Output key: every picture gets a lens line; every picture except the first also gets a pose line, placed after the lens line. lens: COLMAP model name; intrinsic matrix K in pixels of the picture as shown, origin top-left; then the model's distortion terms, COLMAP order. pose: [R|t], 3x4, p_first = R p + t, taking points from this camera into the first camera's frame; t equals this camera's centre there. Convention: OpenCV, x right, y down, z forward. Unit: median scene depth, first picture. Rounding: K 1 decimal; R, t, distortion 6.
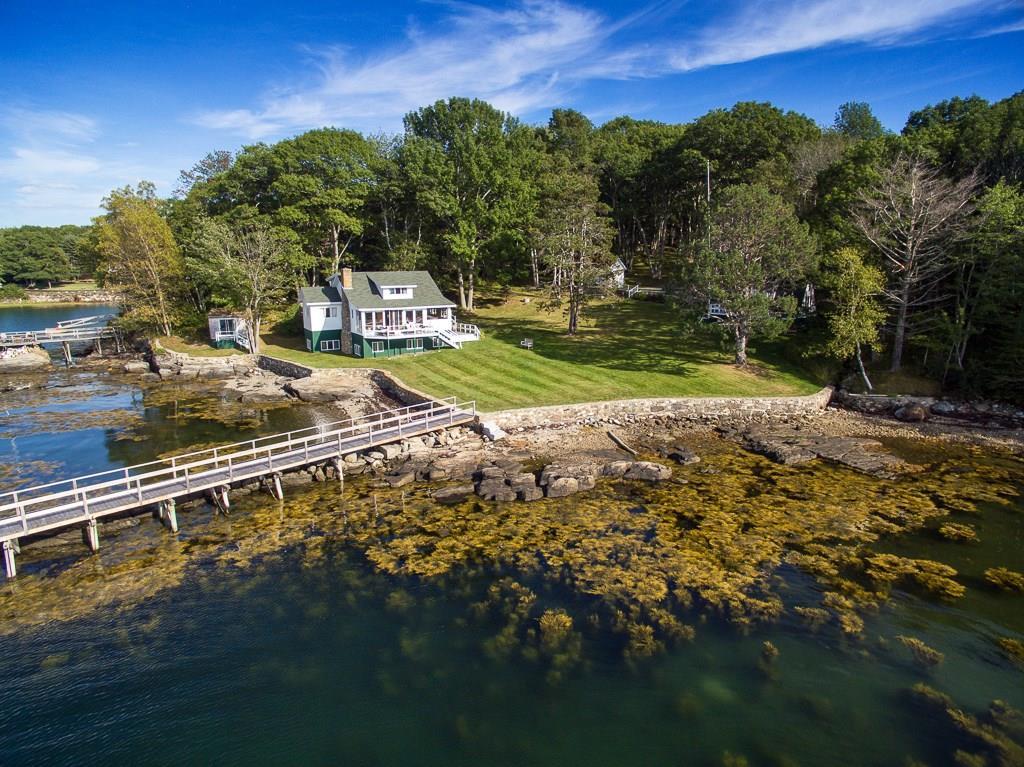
lens RADIAL K [[590.8, 0, 515.2], [0, 590.8, 382.8], [0, 0, 1]] dist [-0.069971, 0.016936]
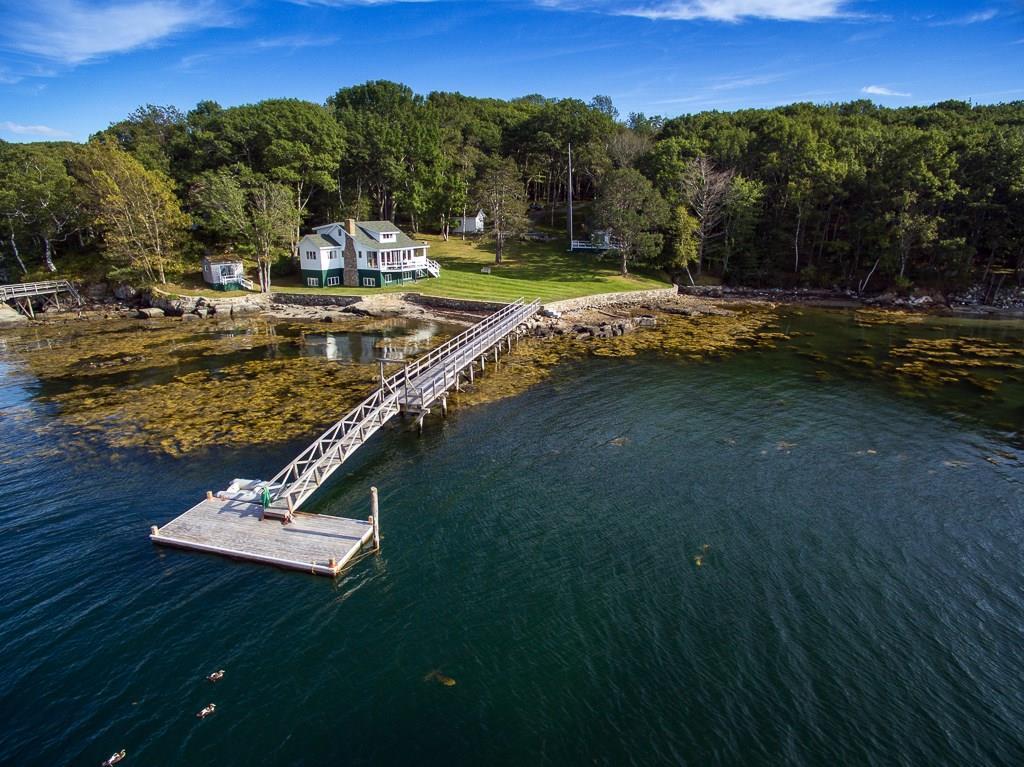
lens RADIAL K [[590.8, 0, 509.7], [0, 590.8, 376.8], [0, 0, 1]] dist [-0.069971, 0.016936]
pose [[0.883252, -0.127002, 0.451371, -0.615497], [0.090763, 0.990722, 0.101152, 0.049790], [-0.460030, -0.048375, 0.886585, -0.319048]]
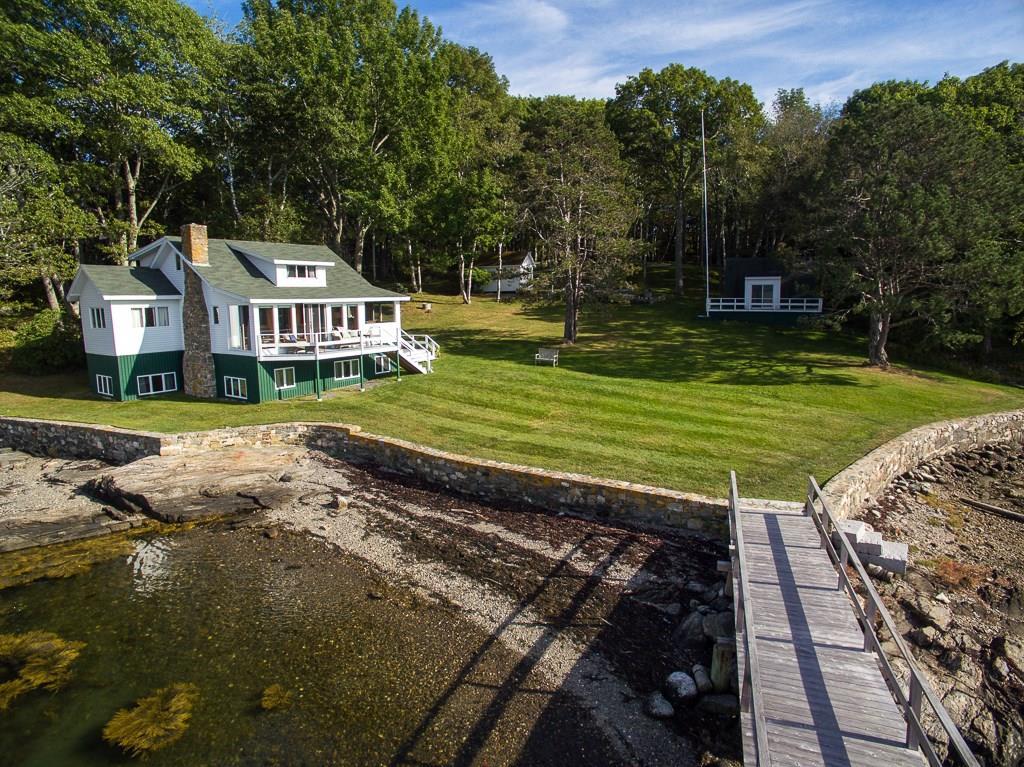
lens RADIAL K [[590.8, 0, 506.2], [0, 590.8, 381.5], [0, 0, 1]] dist [-0.069971, 0.016936]
pose [[0.915284, -0.066328, 0.397310, -0.256206], [0.089317, 0.995215, -0.039614, -0.022127], [-0.392781, 0.071745, 0.916829, 0.473899]]
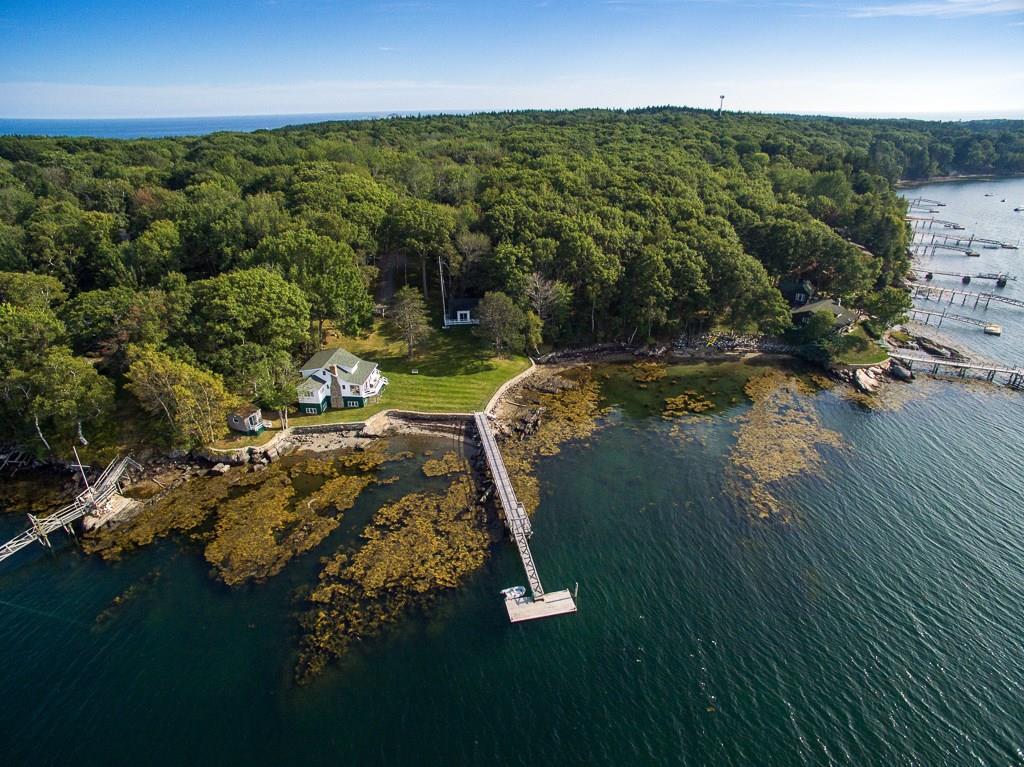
lens RADIAL K [[590.8, 0, 509.7], [0, 590.8, 381.3], [0, 0, 1]] dist [-0.069971, 0.016936]
pose [[0.579103, -0.346580, 0.737918, -1.370795], [0.157524, 0.935649, 0.315828, -0.654366], [-0.799891, -0.066657, 0.596432, -0.546781]]
